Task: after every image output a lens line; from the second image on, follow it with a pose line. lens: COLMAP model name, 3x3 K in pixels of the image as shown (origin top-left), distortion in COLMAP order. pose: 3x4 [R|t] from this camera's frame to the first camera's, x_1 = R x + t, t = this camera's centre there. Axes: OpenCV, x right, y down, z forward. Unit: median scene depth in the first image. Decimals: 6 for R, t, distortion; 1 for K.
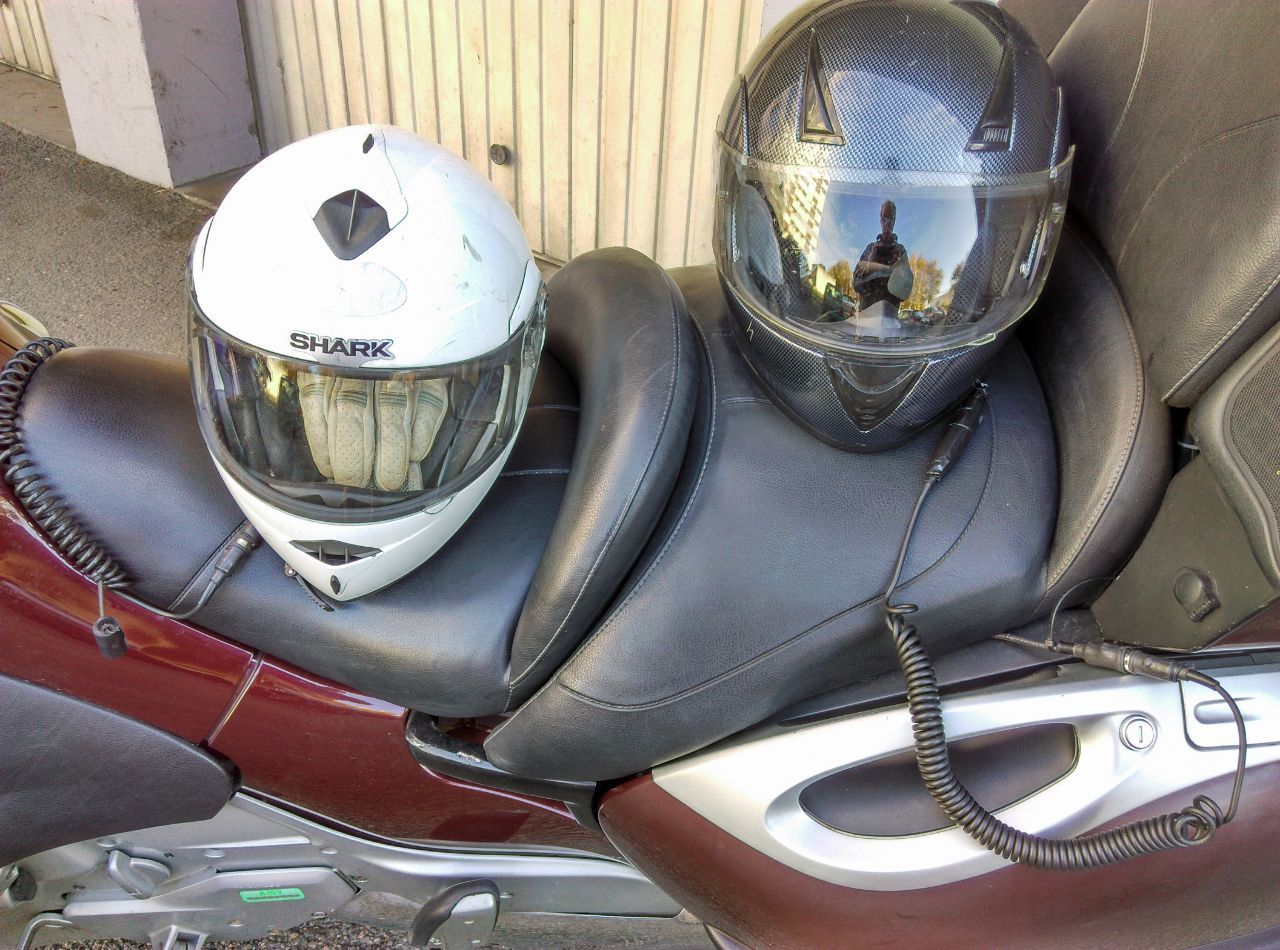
lens RADIAL K [[1024.8, 0, 640.0], [0, 1024.8, 475.0], [0, 0, 1]] dist [0.002638, -0.036327]
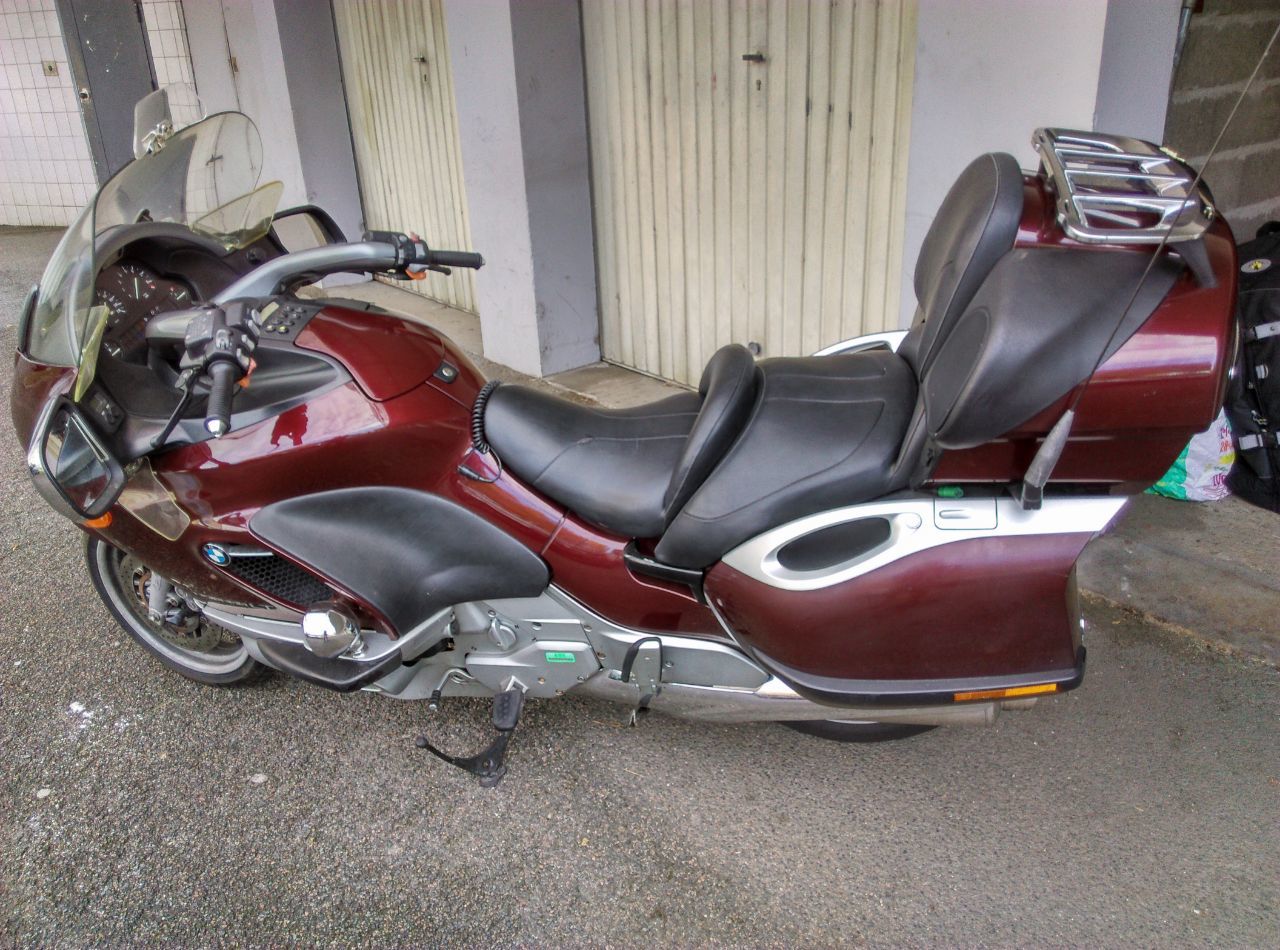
lens RADIAL K [[902.6, 0, 640.0], [0, 902.6, 475.0], [0, 0, 1]] dist [0.001731, 0.000136]
pose [[0.954846, 0.027922, -0.295786, 0.103801], [-0.084379, 0.980065, -0.179871, 0.119519], [0.284867, 0.196707, 0.938167, -0.236725]]
